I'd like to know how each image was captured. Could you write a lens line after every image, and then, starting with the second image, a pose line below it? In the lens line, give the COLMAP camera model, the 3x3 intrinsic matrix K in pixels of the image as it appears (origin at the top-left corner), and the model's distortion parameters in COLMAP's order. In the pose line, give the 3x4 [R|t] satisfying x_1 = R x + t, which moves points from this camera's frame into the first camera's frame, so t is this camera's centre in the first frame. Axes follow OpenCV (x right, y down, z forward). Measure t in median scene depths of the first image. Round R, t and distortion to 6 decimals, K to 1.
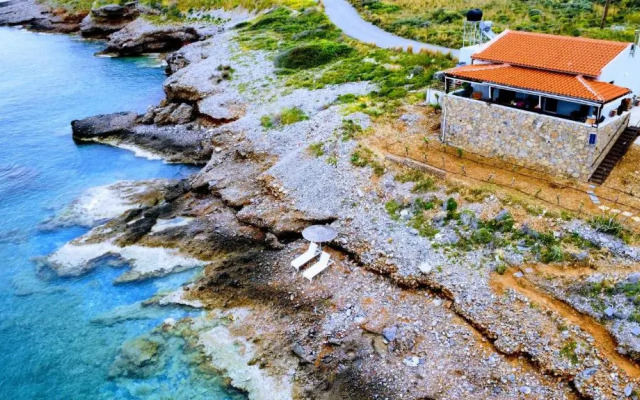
lens RADIAL K [[537.7, 0, 317.1], [0, 537.7, 198.1], [0, 0, 1]] dist [0.001163, -0.007051]
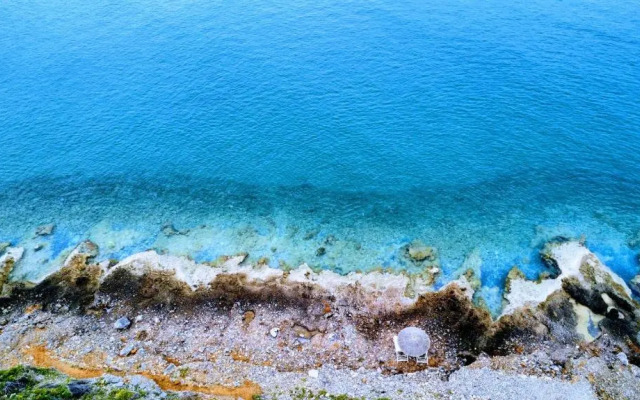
lens RADIAL K [[537.7, 0, 318.4], [0, 537.7, 201.8], [0, 0, 1]] dist [0.001163, -0.007051]
pose [[-0.653776, 0.544178, -0.525782, 0.464488], [-0.298133, 0.453397, 0.839969, -0.773772], [0.695481, 0.705905, -0.134183, 0.703228]]
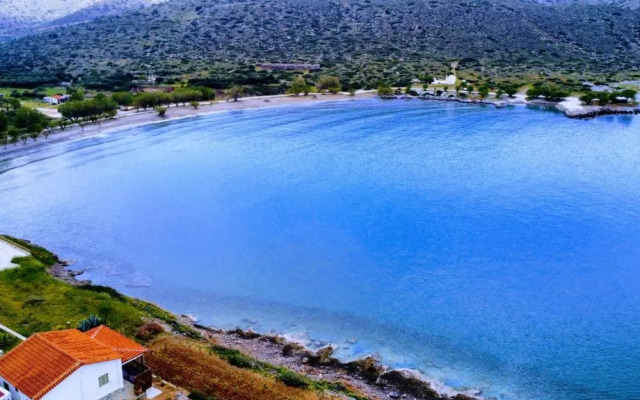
lens RADIAL K [[537.7, 0, 315.2], [0, 537.7, 197.8], [0, 0, 1]] dist [0.001163, -0.007051]
pose [[-0.937347, 0.106934, -0.331580, 0.978572], [-0.135503, 0.764901, 0.629734, -1.110195], [0.320966, 0.635210, -0.702488, 1.141510]]
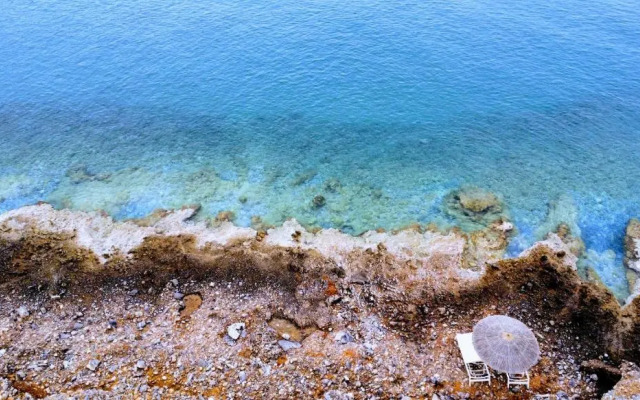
lens RADIAL K [[537.7, 0, 321.5], [0, 537.7, 202.9], [0, 0, 1]] dist [0.001163, -0.007051]
pose [[-0.639615, 0.548214, -0.538845, 0.289460], [-0.304702, 0.462748, 0.832479, -0.335835], [0.705726, 0.696653, -0.128938, 0.725175]]
